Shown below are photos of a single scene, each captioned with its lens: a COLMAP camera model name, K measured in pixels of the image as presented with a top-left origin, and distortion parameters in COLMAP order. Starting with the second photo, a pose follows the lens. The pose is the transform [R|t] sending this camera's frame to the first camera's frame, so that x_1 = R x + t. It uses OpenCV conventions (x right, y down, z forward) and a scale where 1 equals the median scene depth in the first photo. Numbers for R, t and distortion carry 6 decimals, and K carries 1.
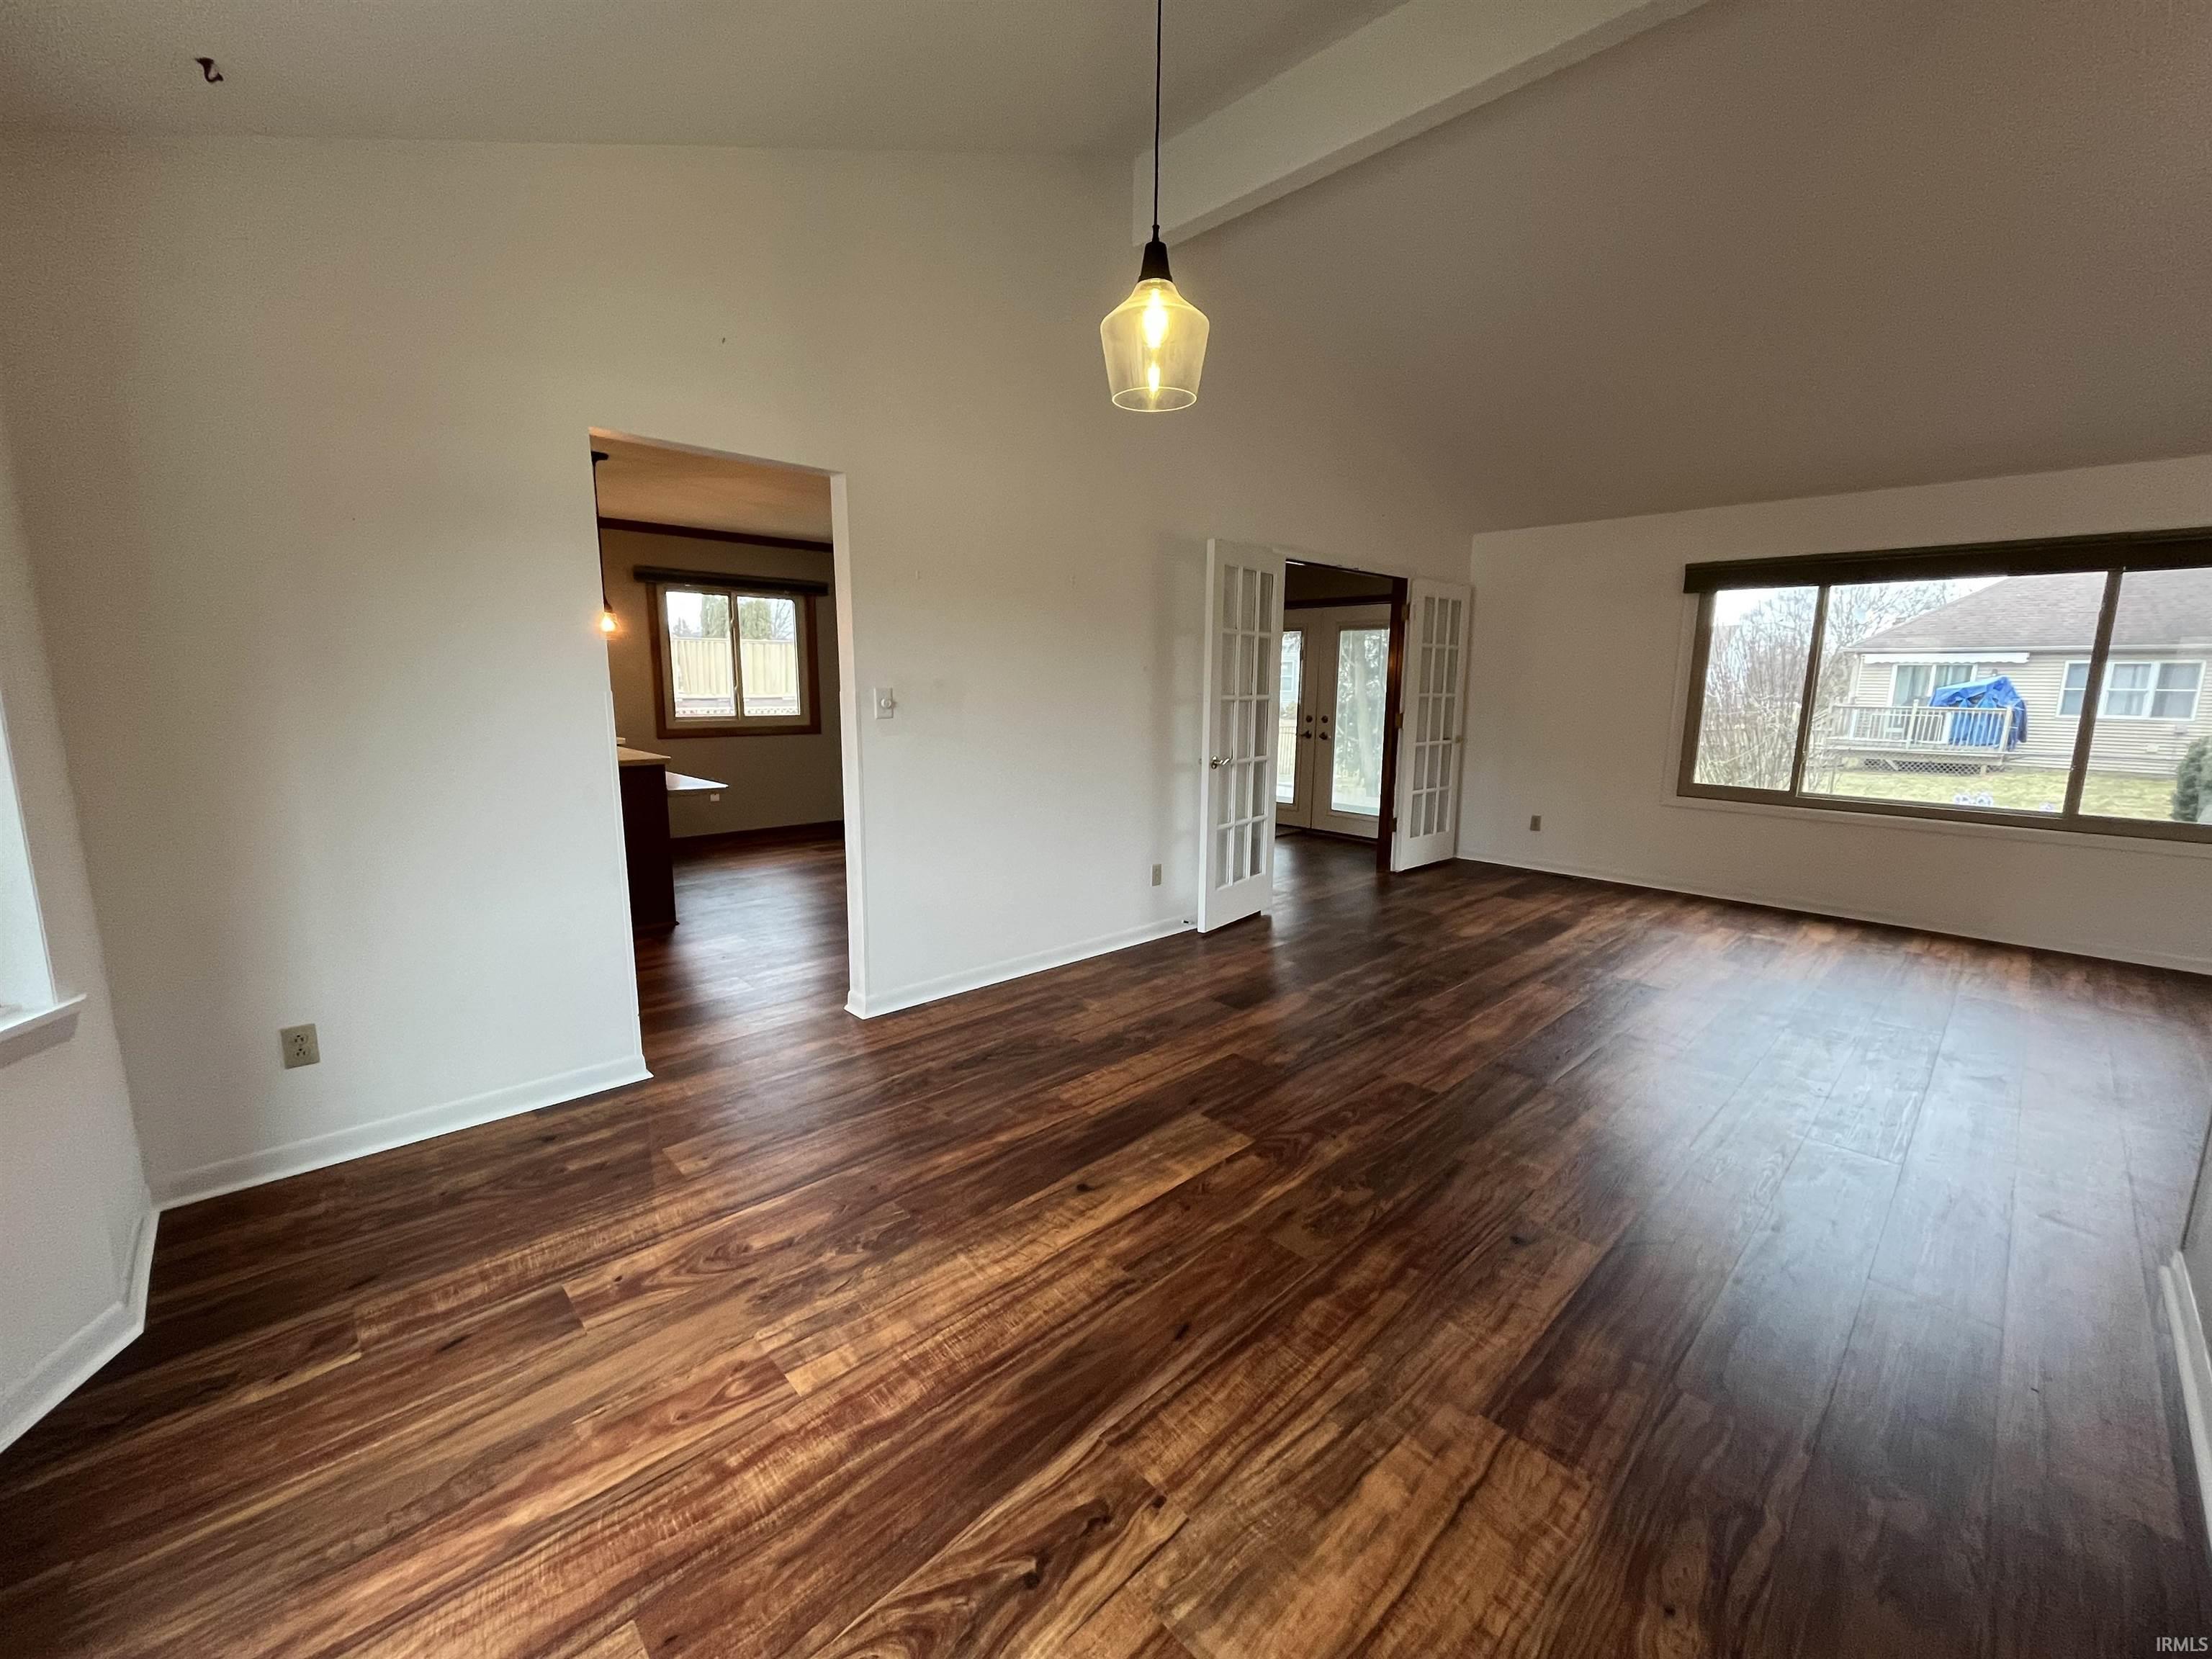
lens RADIAL K [[889.5, 0, 1106.6], [0, 889.5, 830.5], [0, 0, 1]] dist [-0.003405, -0.000429]
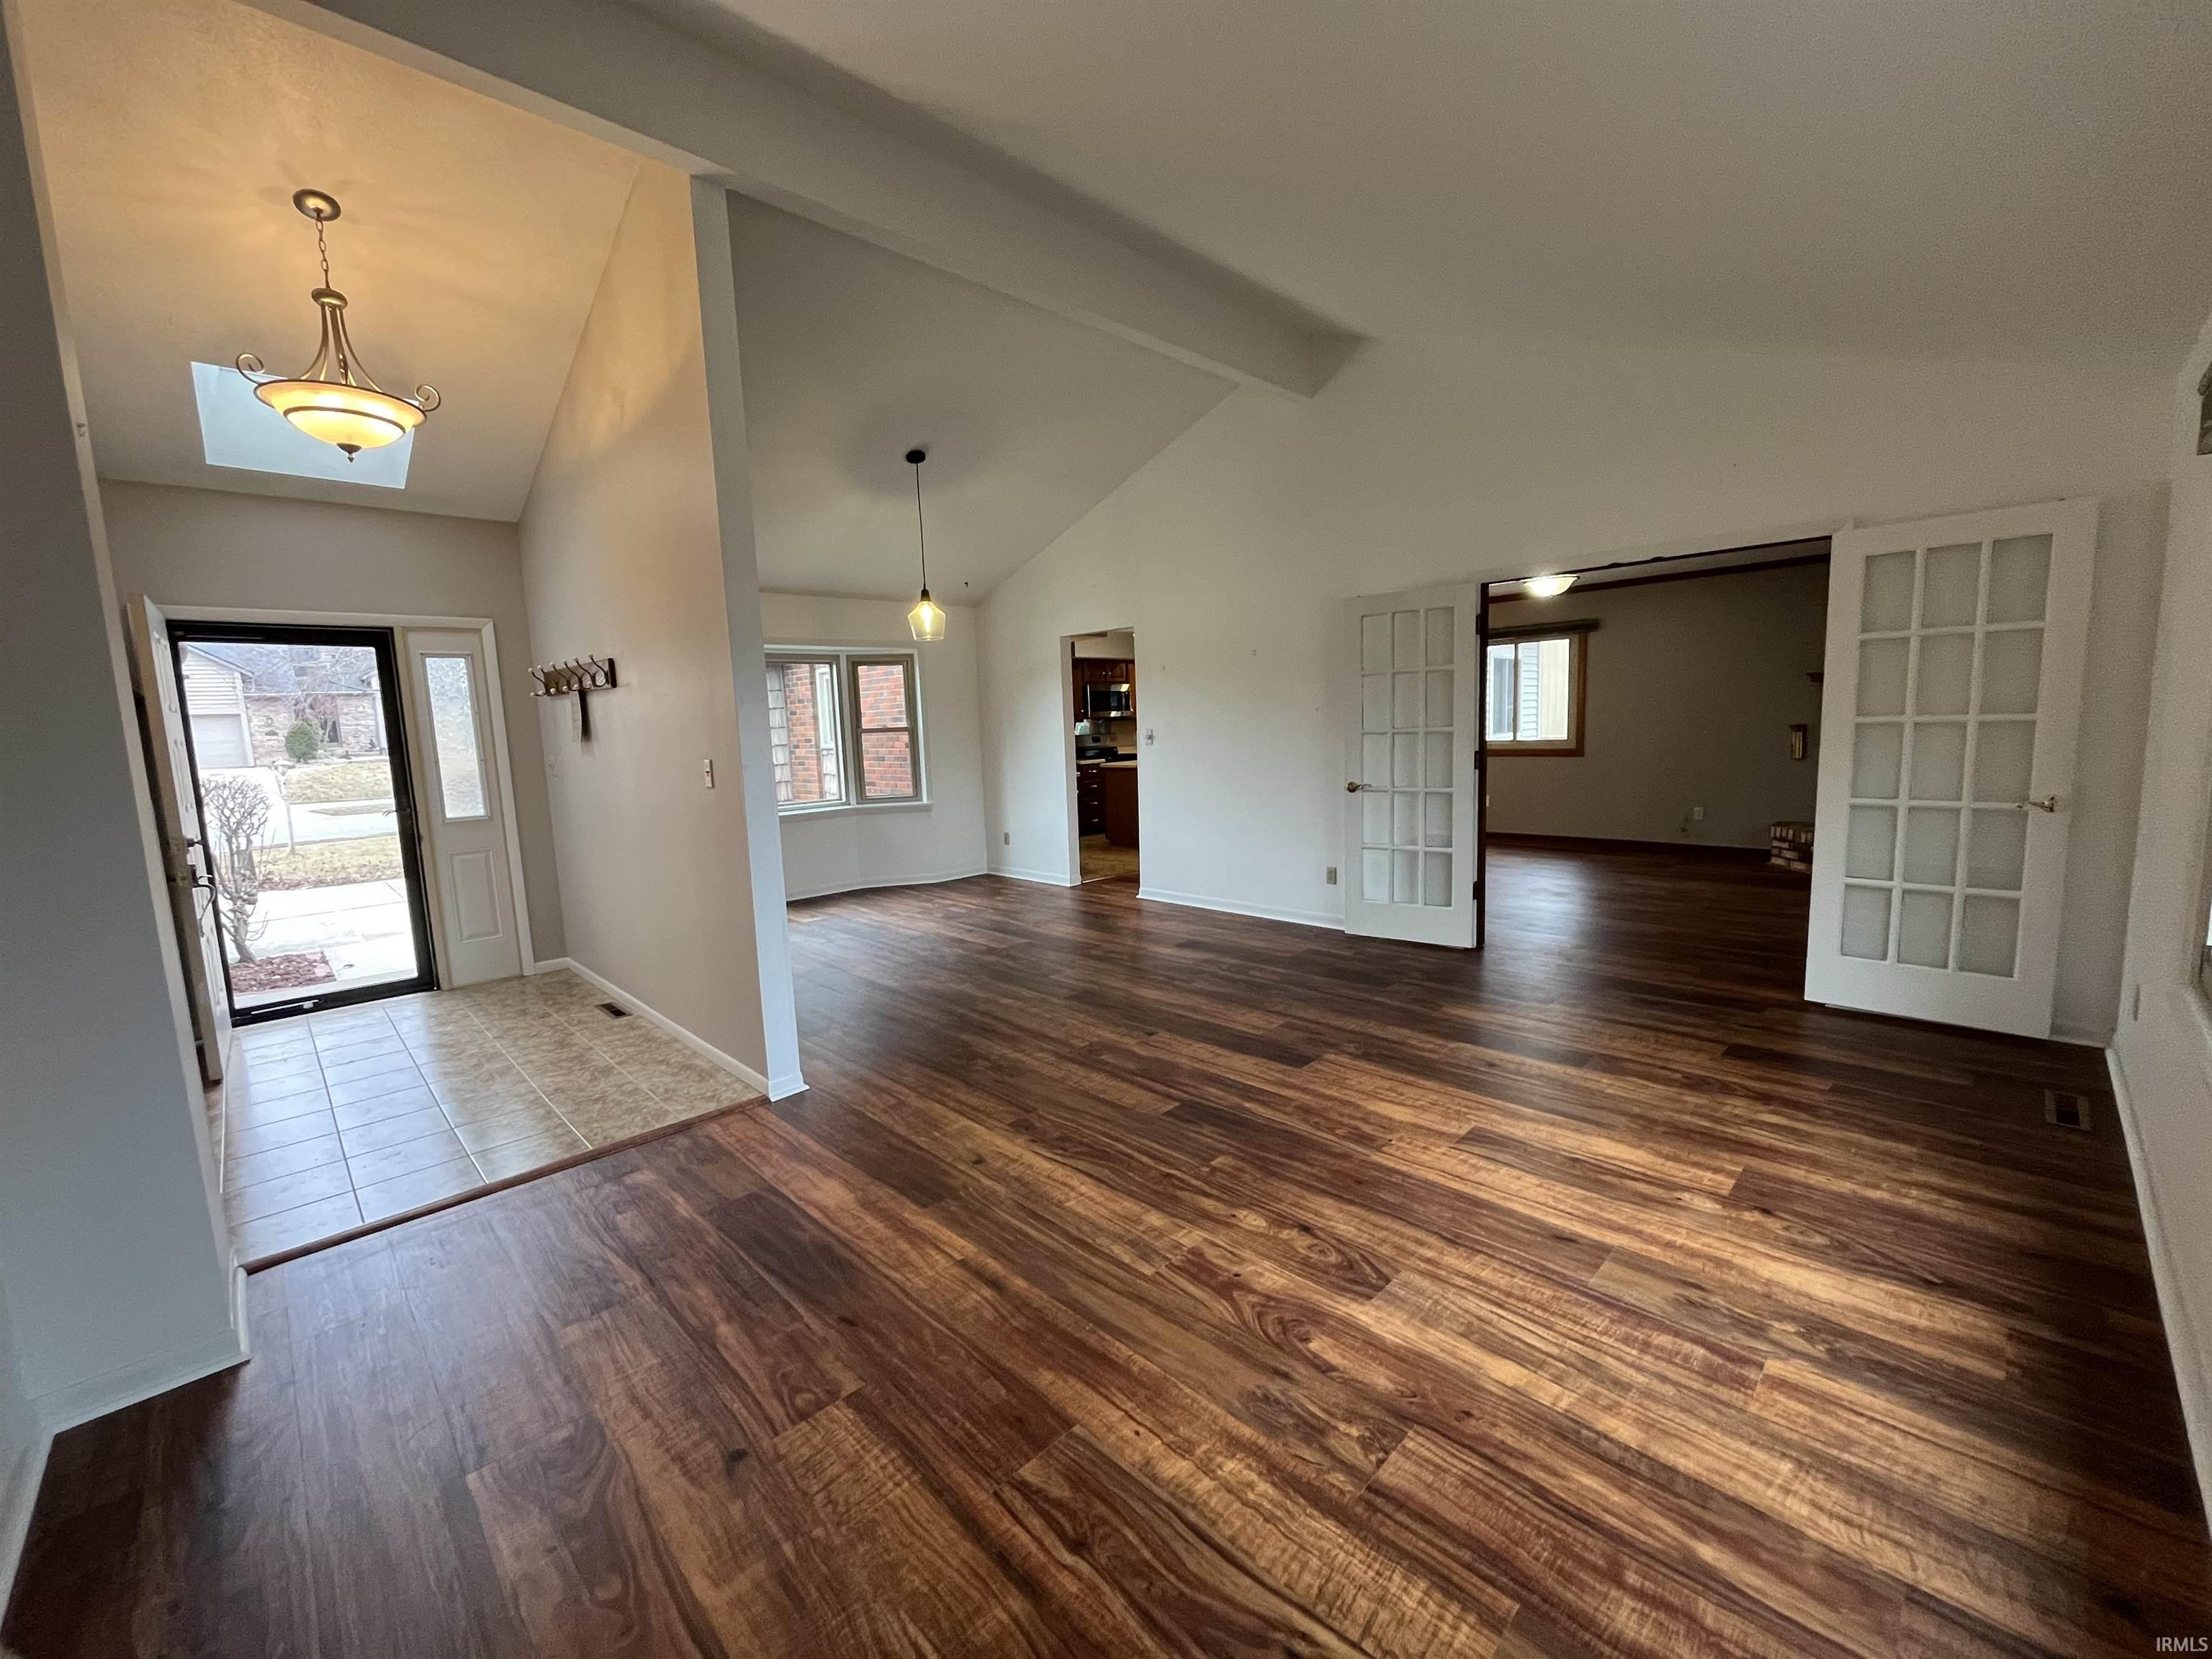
lens RADIAL K [[889.1, 0, 1108.0], [0, 889.1, 831.4], [0, 0, 1]] dist [-0.001955, -0.000023]
pose [[0.017269, 0.113931, -0.993339, 1.976440], [-0.126986, 0.985691, 0.110846, -0.167362], [0.991754, 0.124226, 0.031490, 1.019954]]
